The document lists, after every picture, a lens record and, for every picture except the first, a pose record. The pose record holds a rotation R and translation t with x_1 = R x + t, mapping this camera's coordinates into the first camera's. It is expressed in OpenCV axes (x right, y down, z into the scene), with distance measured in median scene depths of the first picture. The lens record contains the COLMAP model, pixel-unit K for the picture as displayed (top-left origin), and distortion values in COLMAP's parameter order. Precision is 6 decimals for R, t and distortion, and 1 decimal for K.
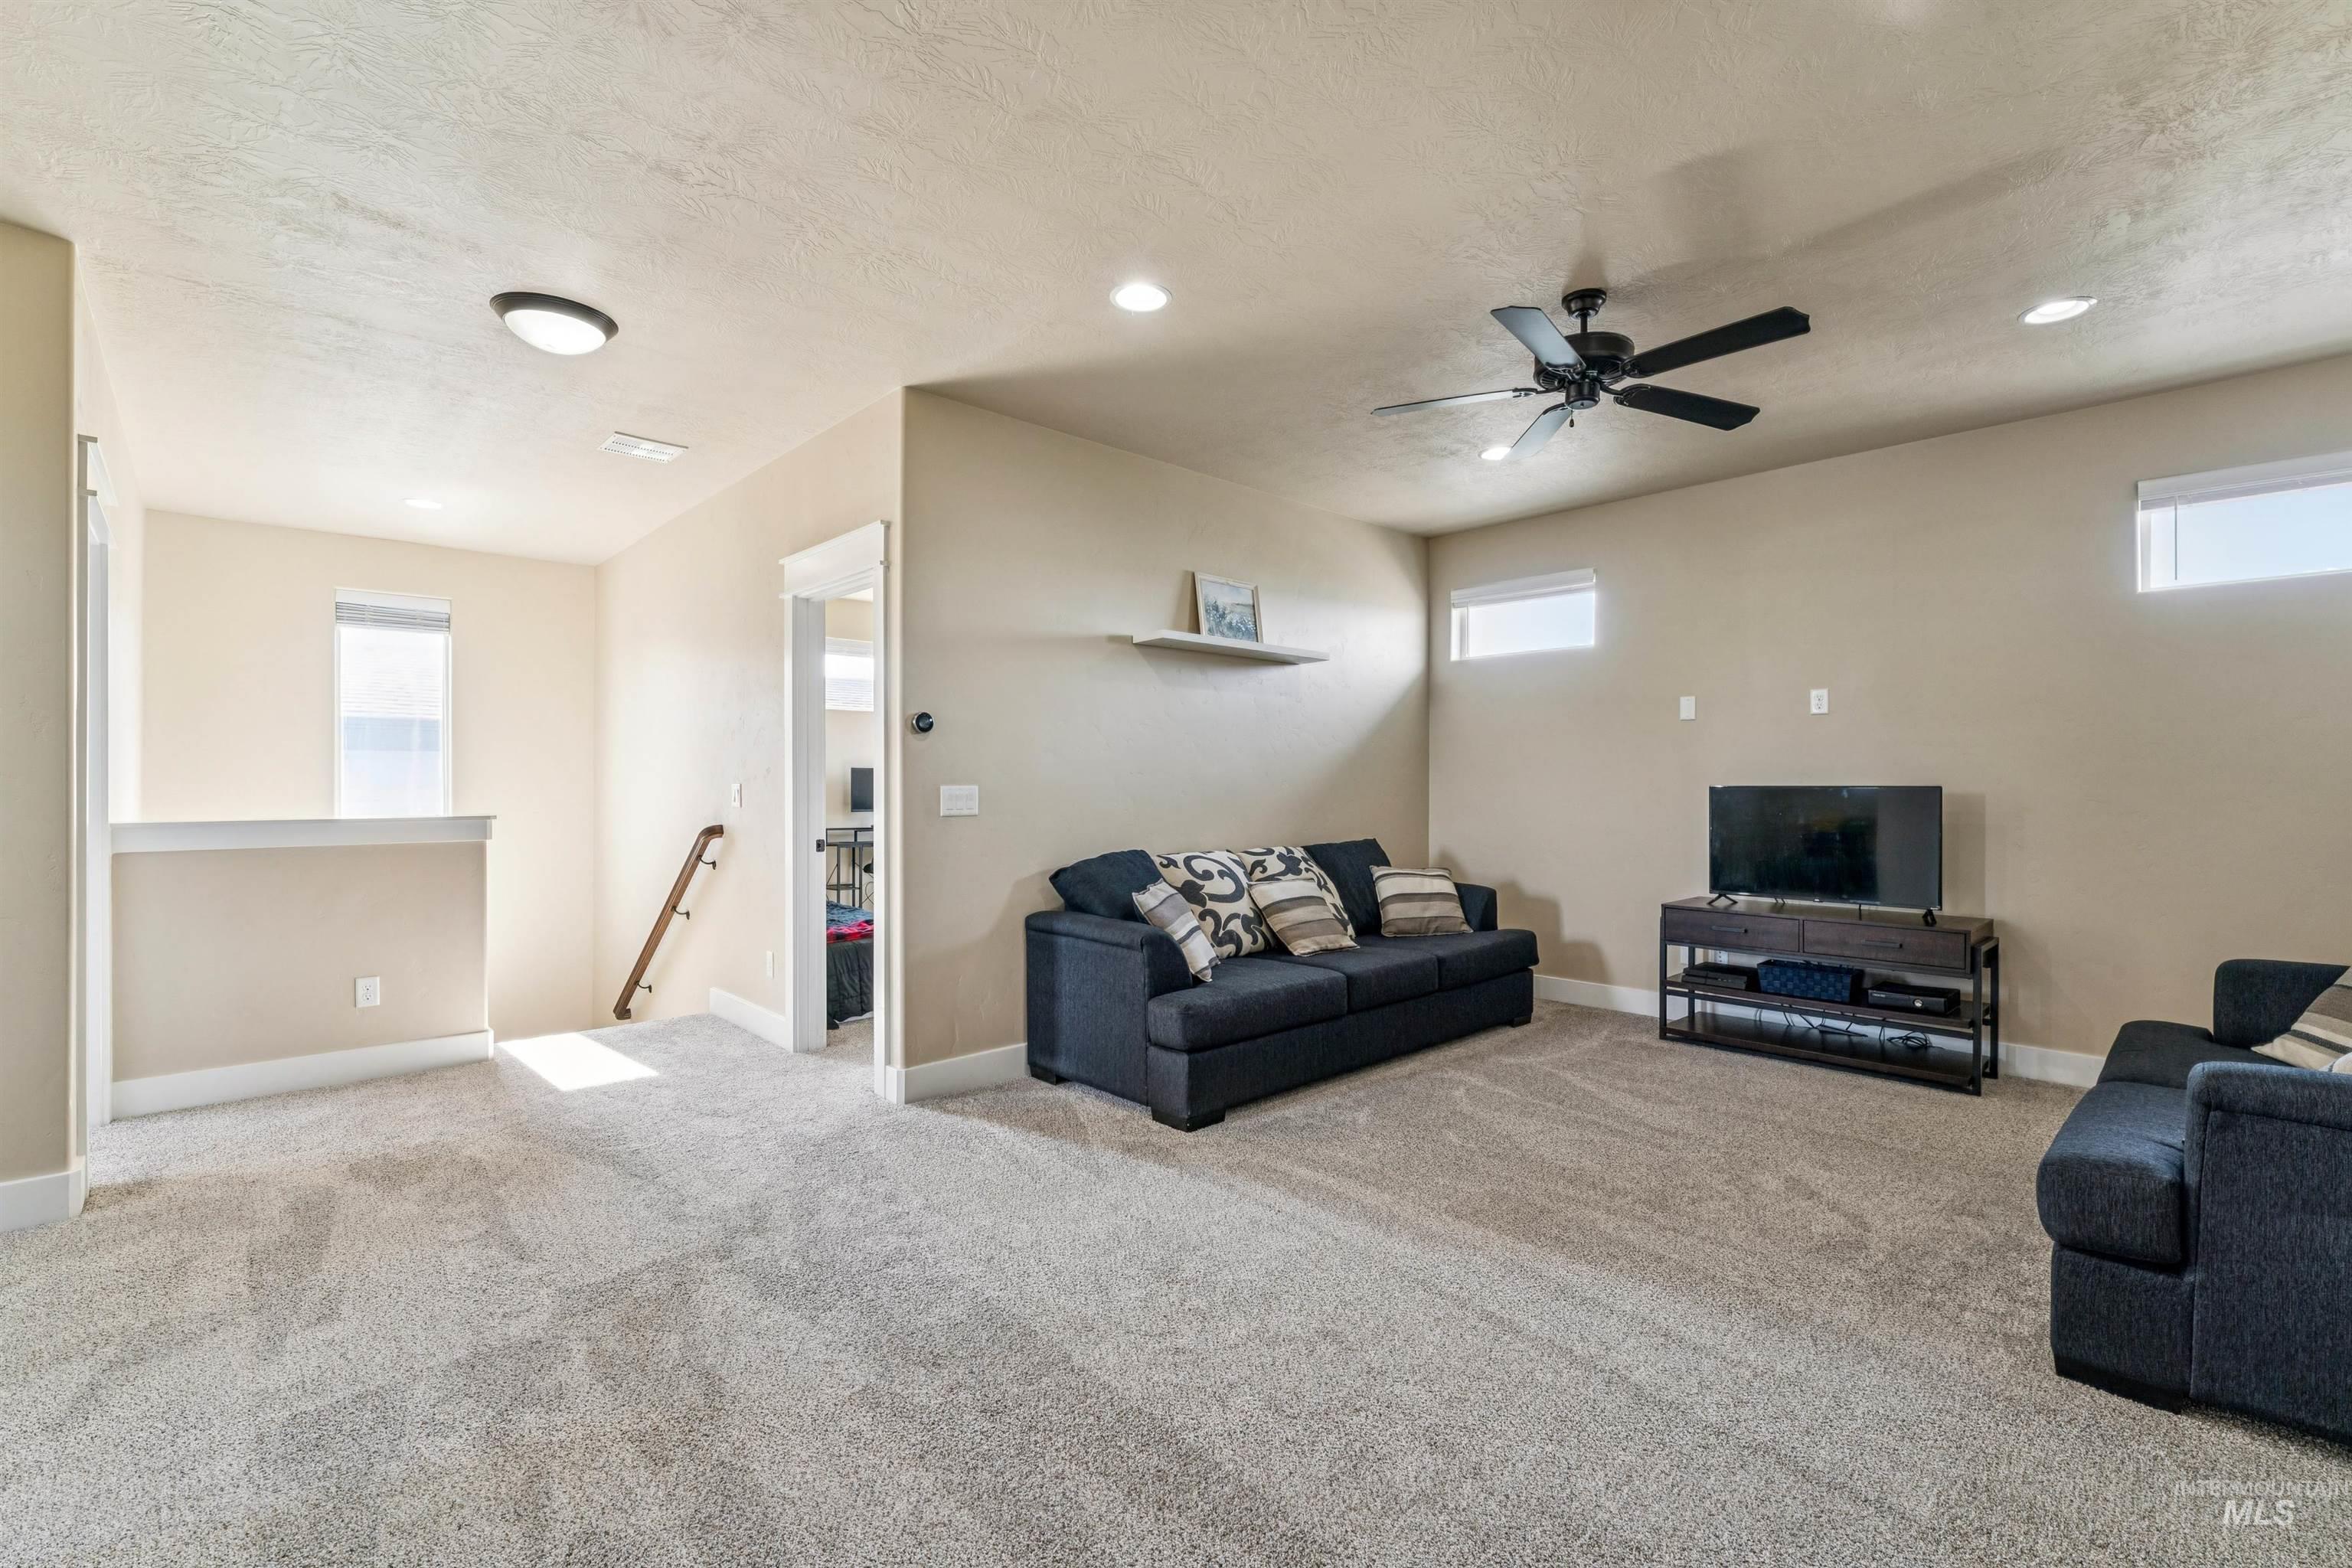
lens RADIAL K [[1007.4, 0, 1183.8], [0, 1007.4, 771.6], [0, 0, 1]] dist [-0.004619, -0.000198]
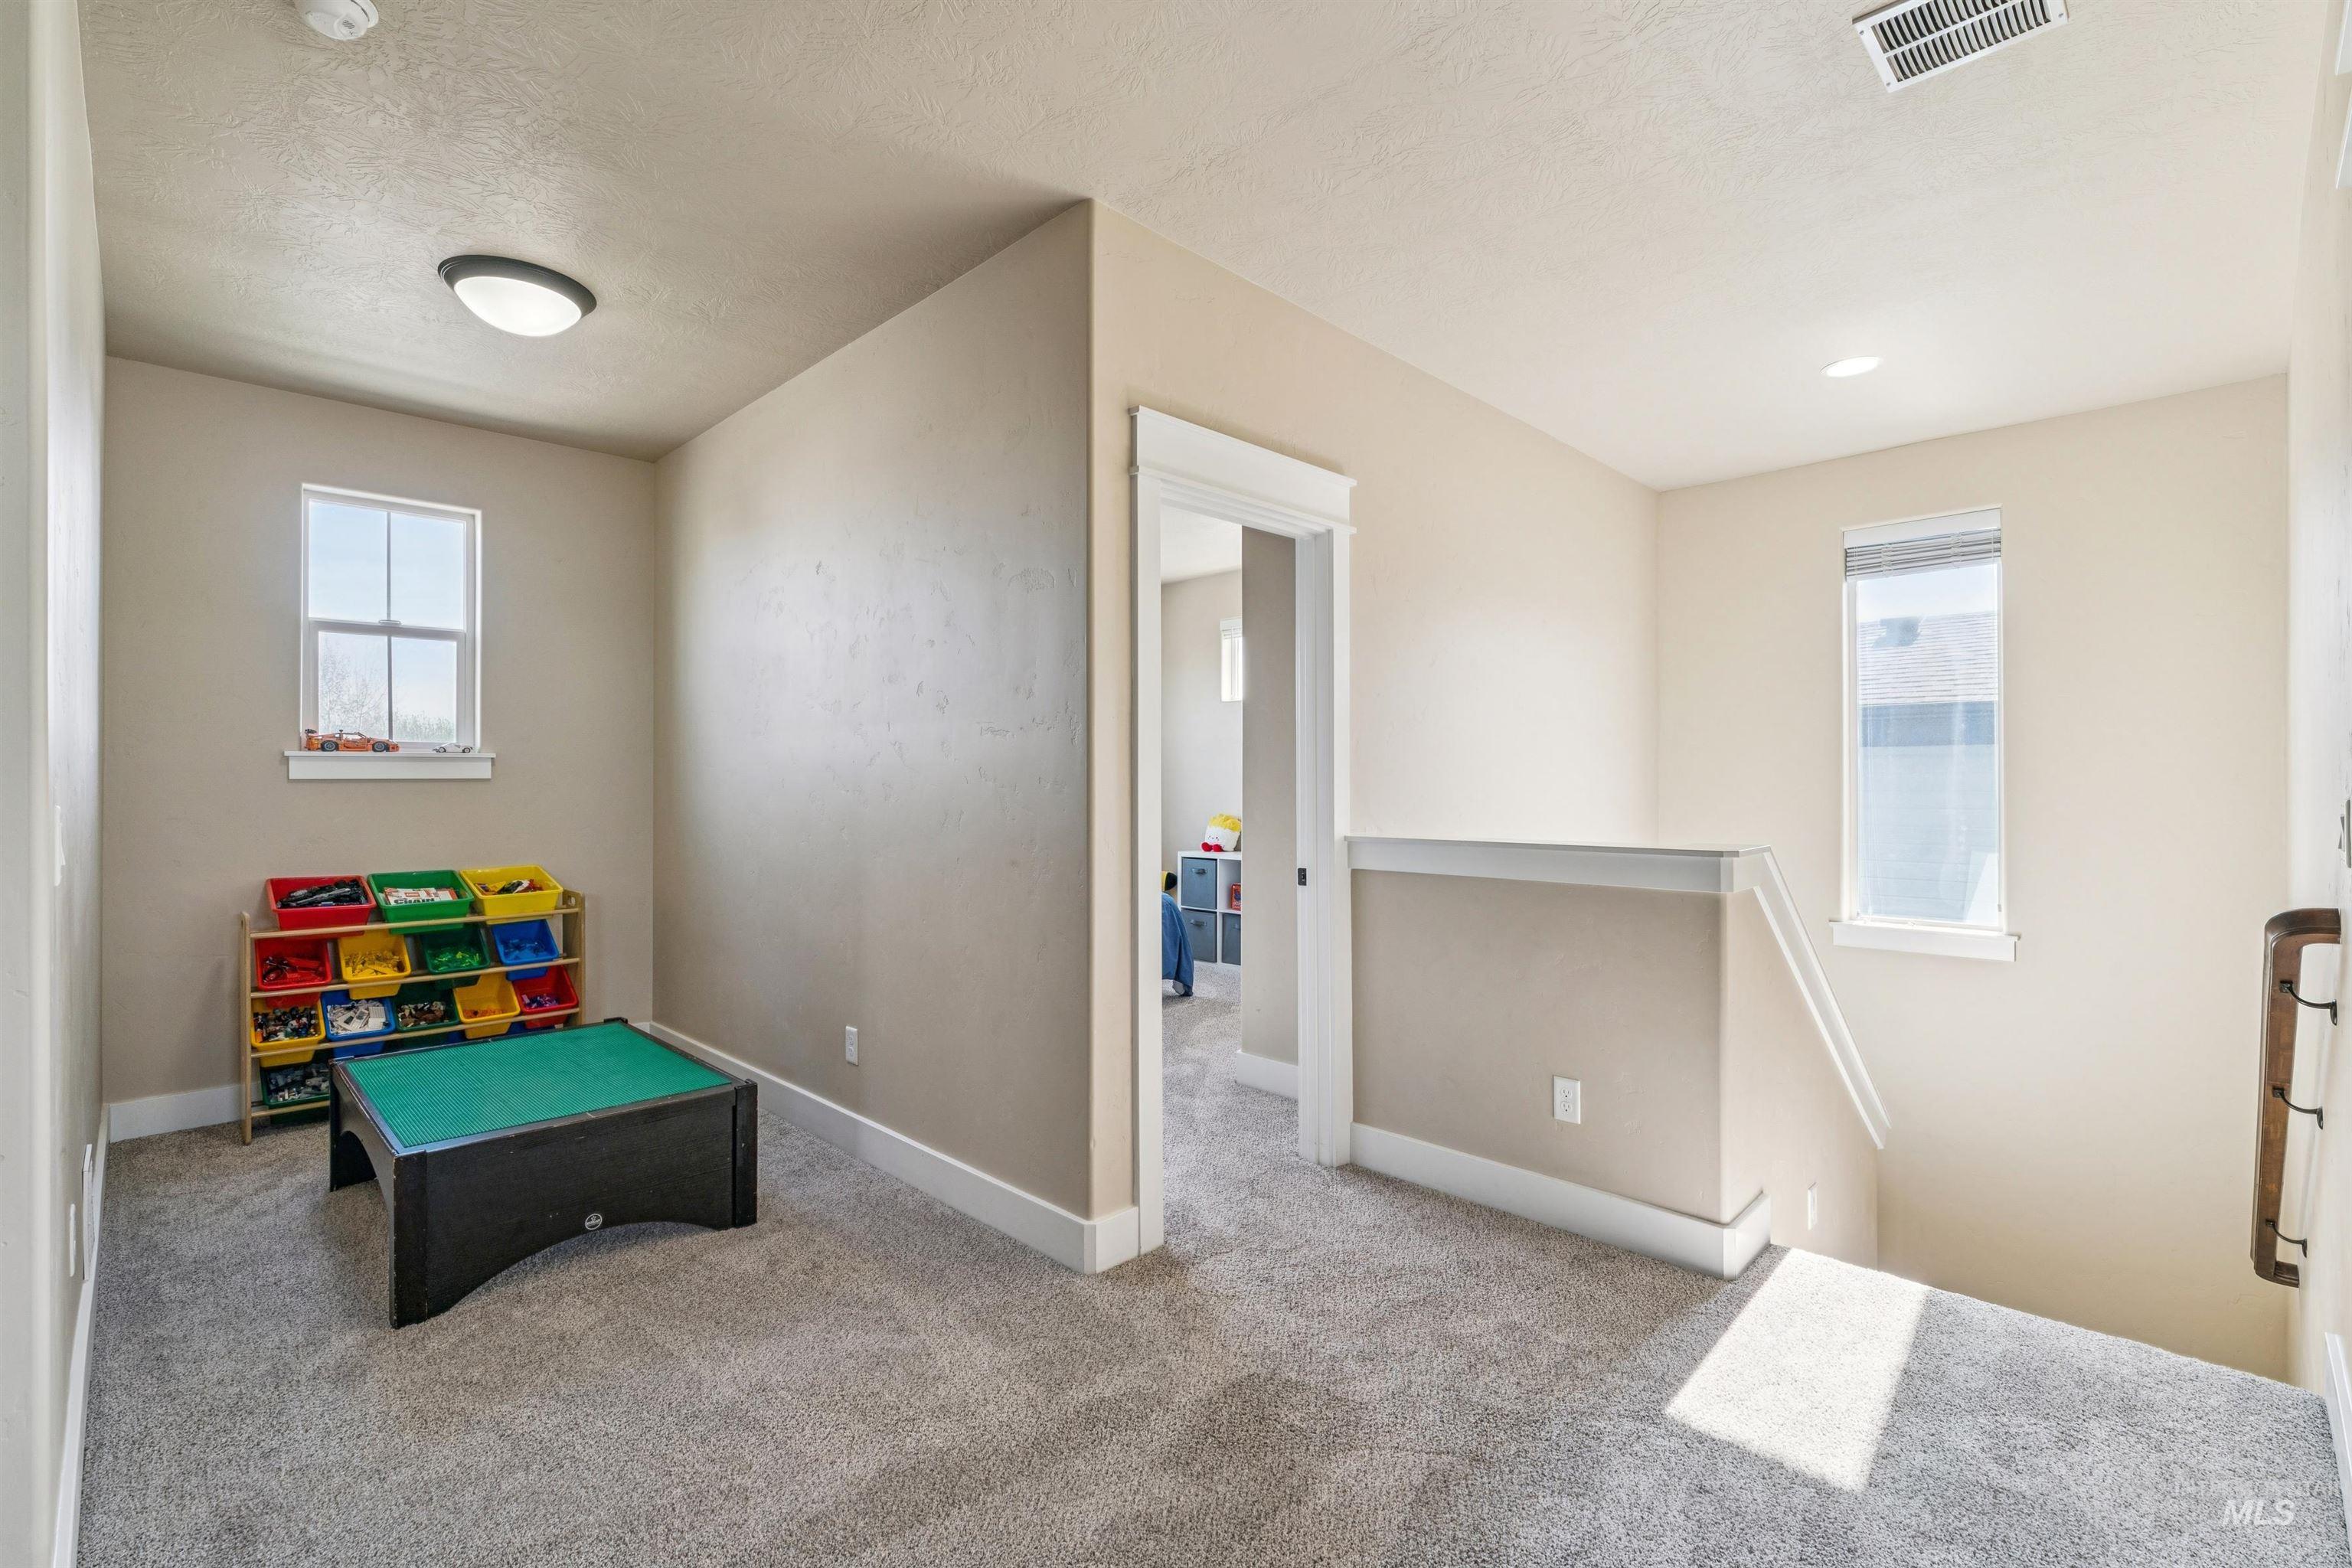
lens RADIAL K [[1060.9, 0, 1174.7], [0, 1060.9, 778.0], [0, 0, 1]] dist [-0.002826, 0.000455]
pose [[0.031313, -0.005603, -0.999494, -0.111209], [0.005877, 0.999968, -0.005421, 0.005009], [0.999492, -0.005704, 0.031345, 0.743242]]
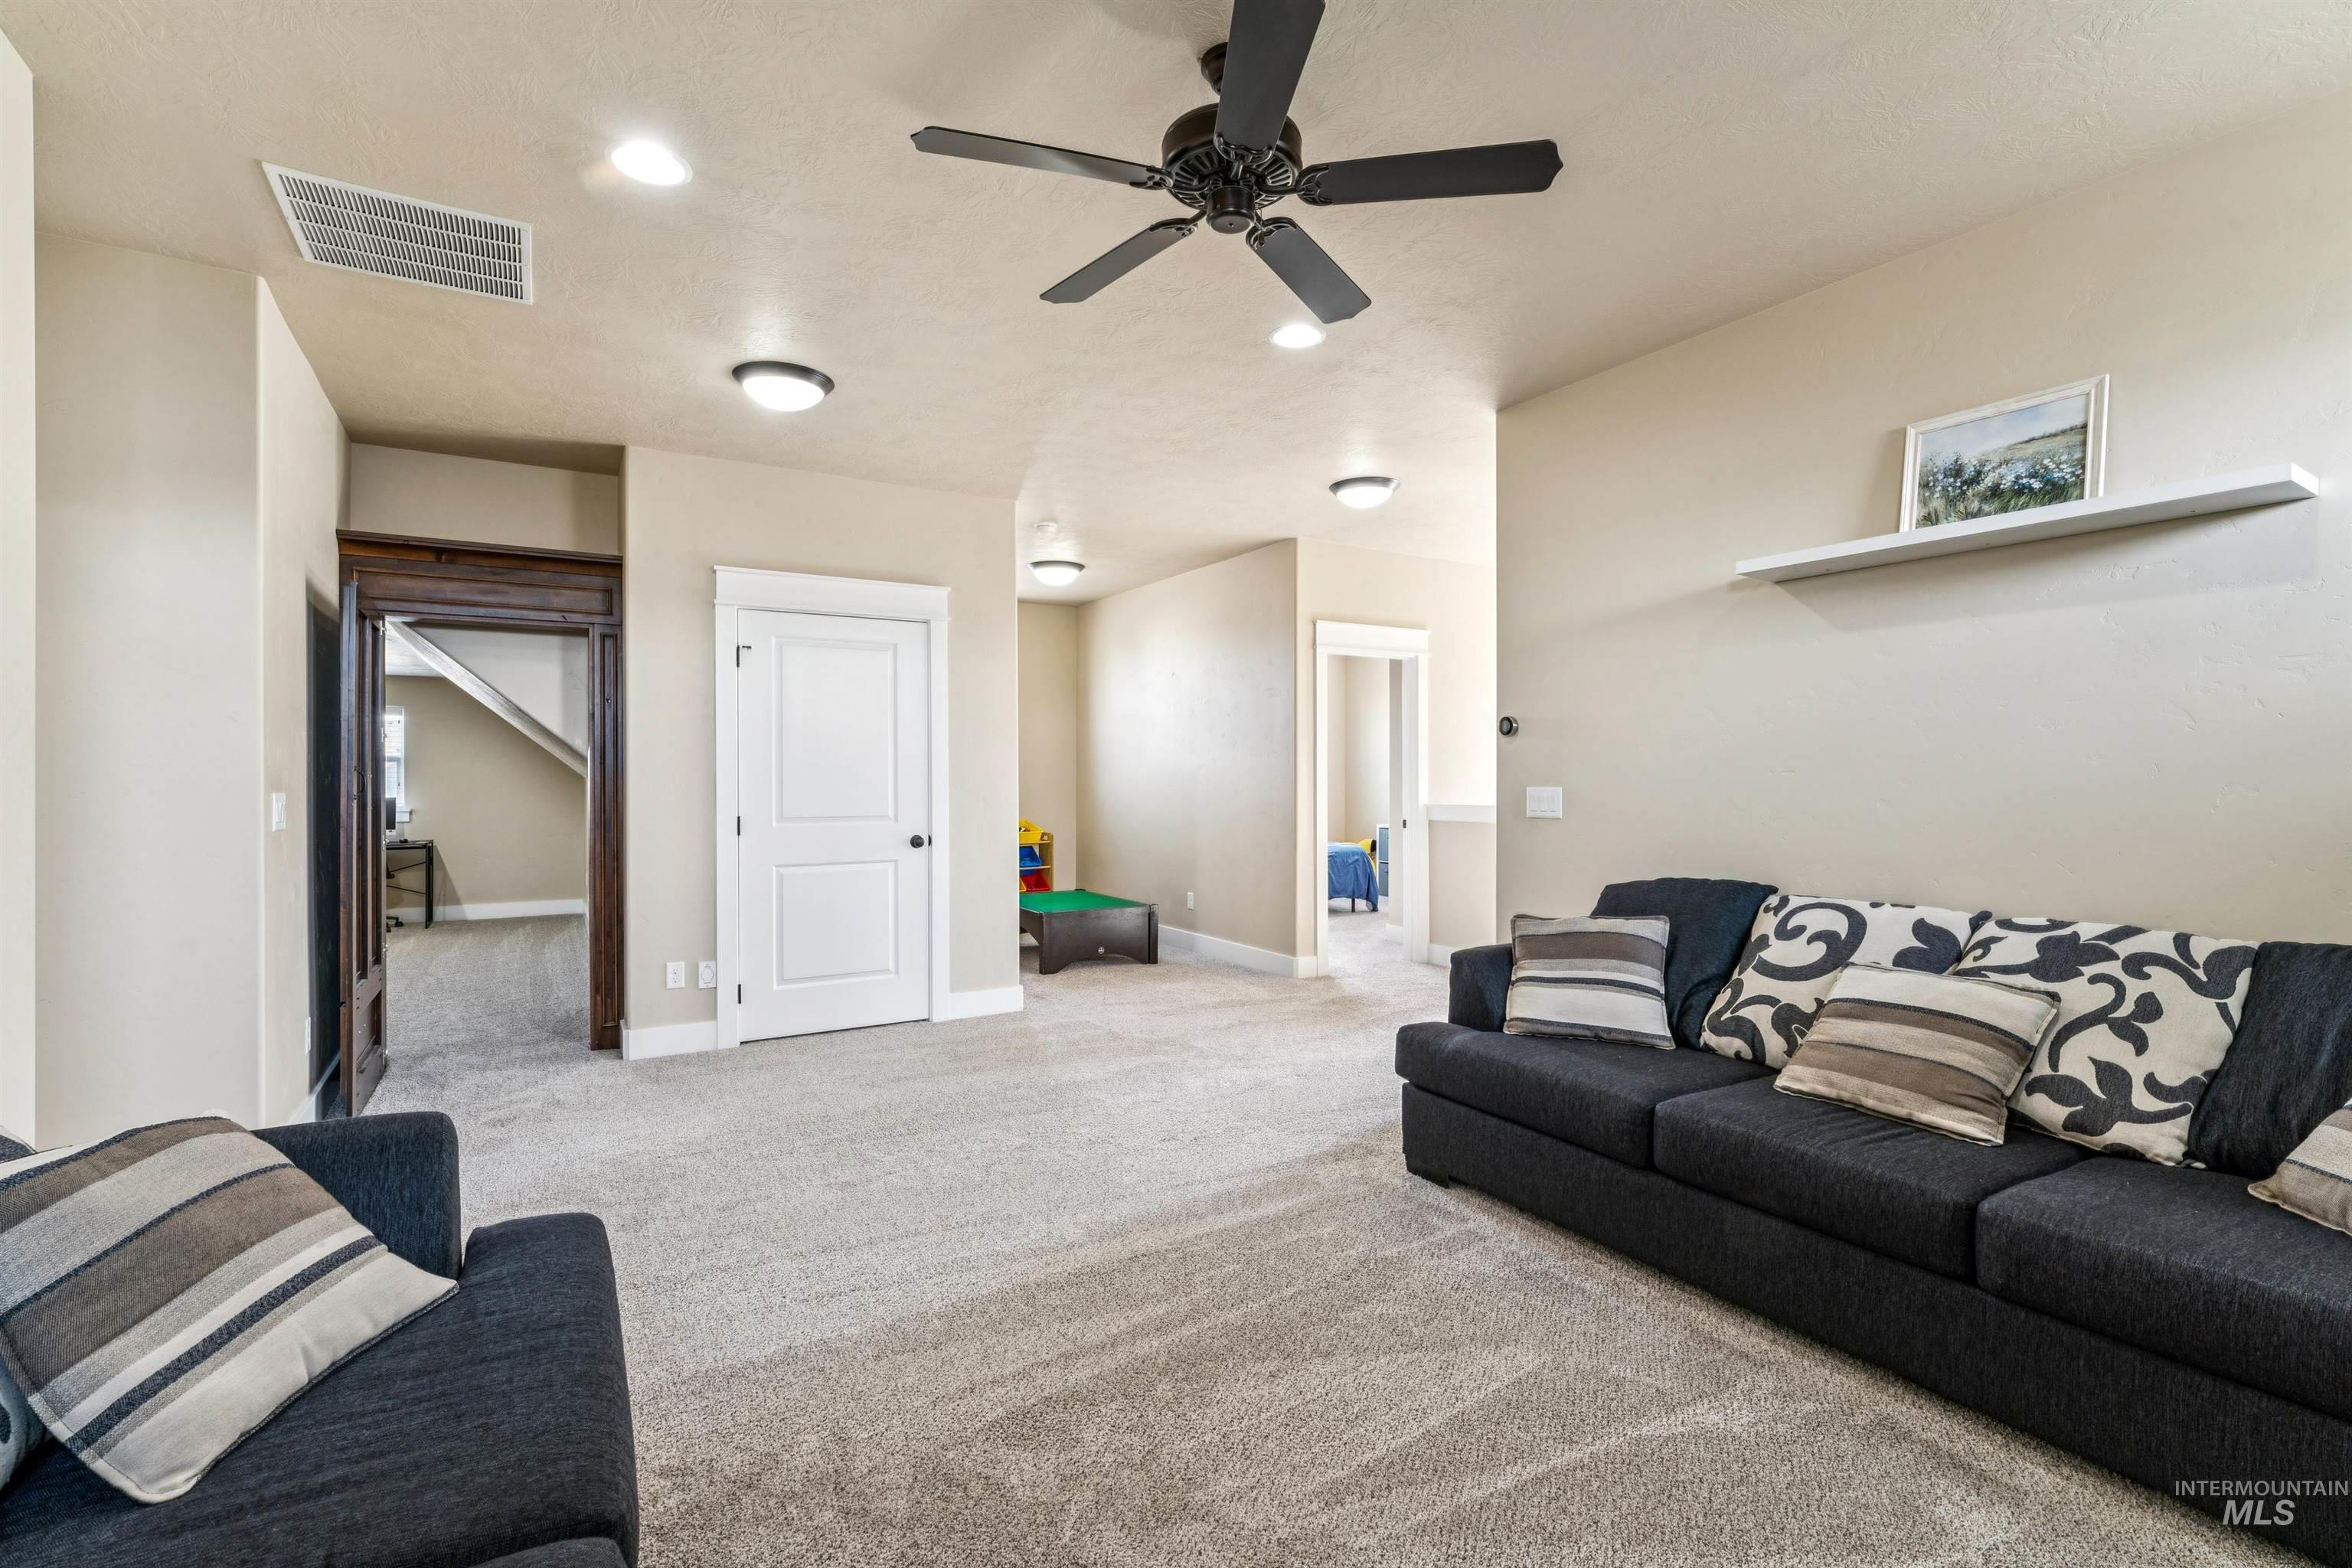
lens RADIAL K [[1060.9, 0, 1163.3], [0, 1060.9, 789.1], [0, 0, 1]] dist [-0.002826, 0.000455]
pose [[-0.221620, 0.009627, -0.975086, 0.858679], [0.004936, 0.999950, 0.008751, 0.005165], [0.975121, -0.002873, -0.221656, 0.874259]]
